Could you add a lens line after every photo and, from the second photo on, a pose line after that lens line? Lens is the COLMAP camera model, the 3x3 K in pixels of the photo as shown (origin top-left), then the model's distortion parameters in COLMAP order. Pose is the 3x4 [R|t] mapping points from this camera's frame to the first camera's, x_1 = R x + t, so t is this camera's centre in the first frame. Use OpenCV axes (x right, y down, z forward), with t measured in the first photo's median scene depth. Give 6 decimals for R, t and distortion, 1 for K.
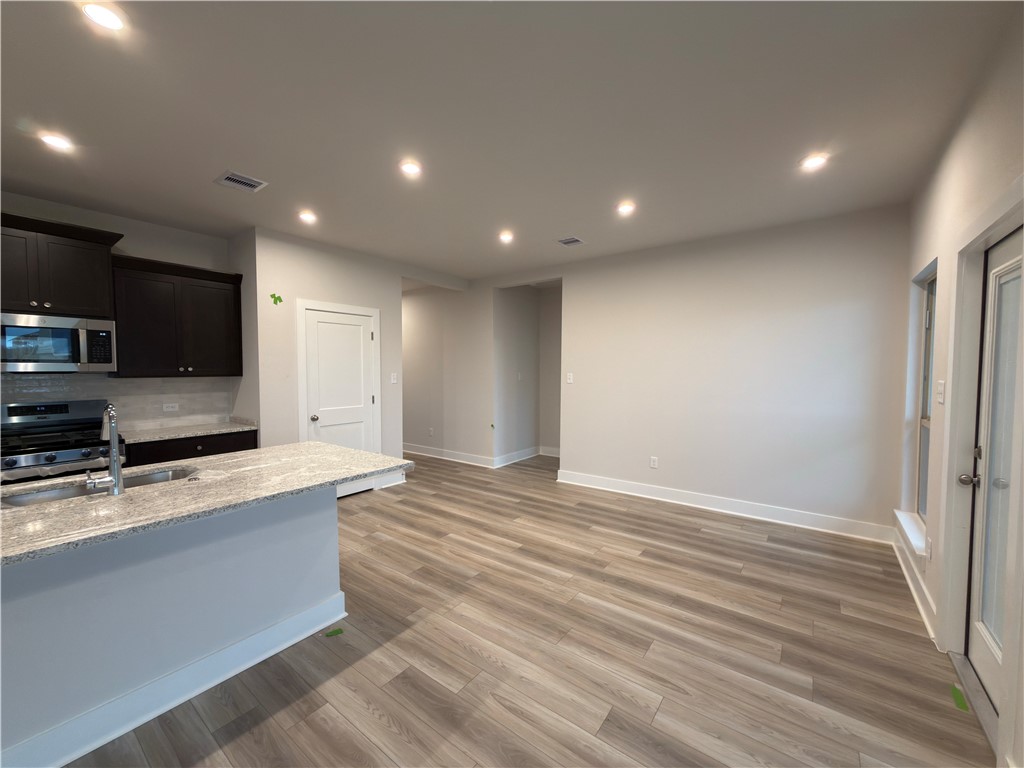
lens RADIAL K [[408.8, 0, 514.5], [0, 408.8, 386.1], [0, 0, 1]] dist [-0.000055, 0.000225]
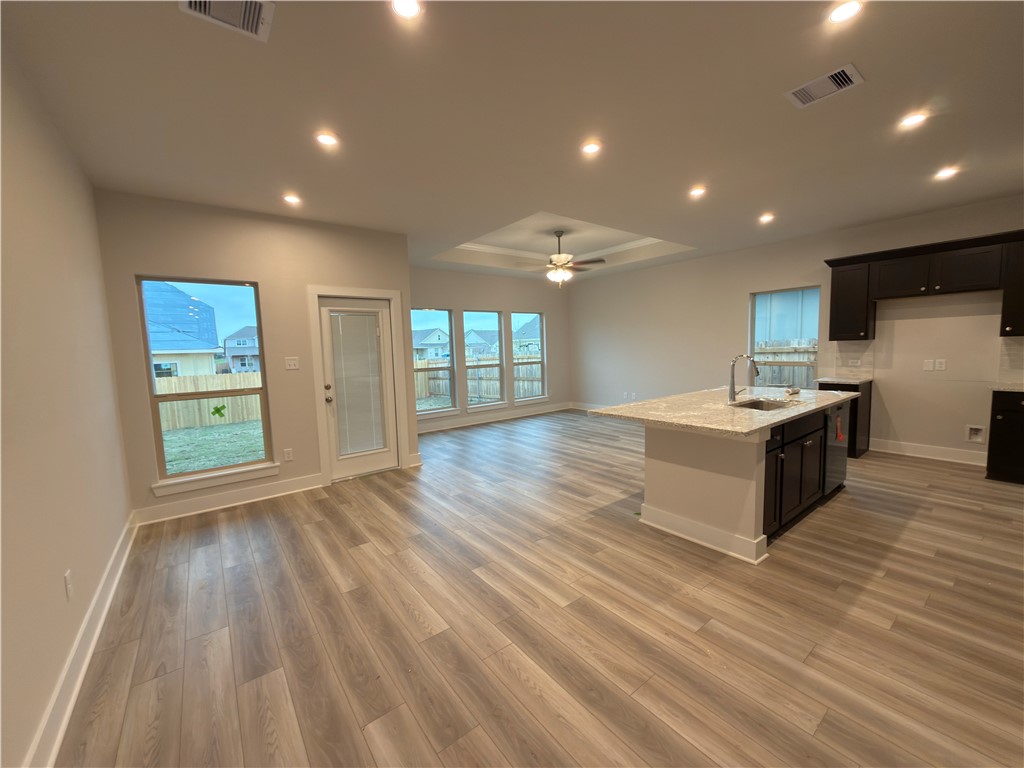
lens RADIAL K [[408.8, 0, 510.4], [0, 408.8, 387.1], [0, 0, 1]] dist [-0.000055, 0.000225]
pose [[-0.961037, 0.001595, 0.276414, -0.282072], [0.042083, 0.989171, 0.140607, -0.067775], [-0.273197, 0.146760, -0.950697, 1.771084]]
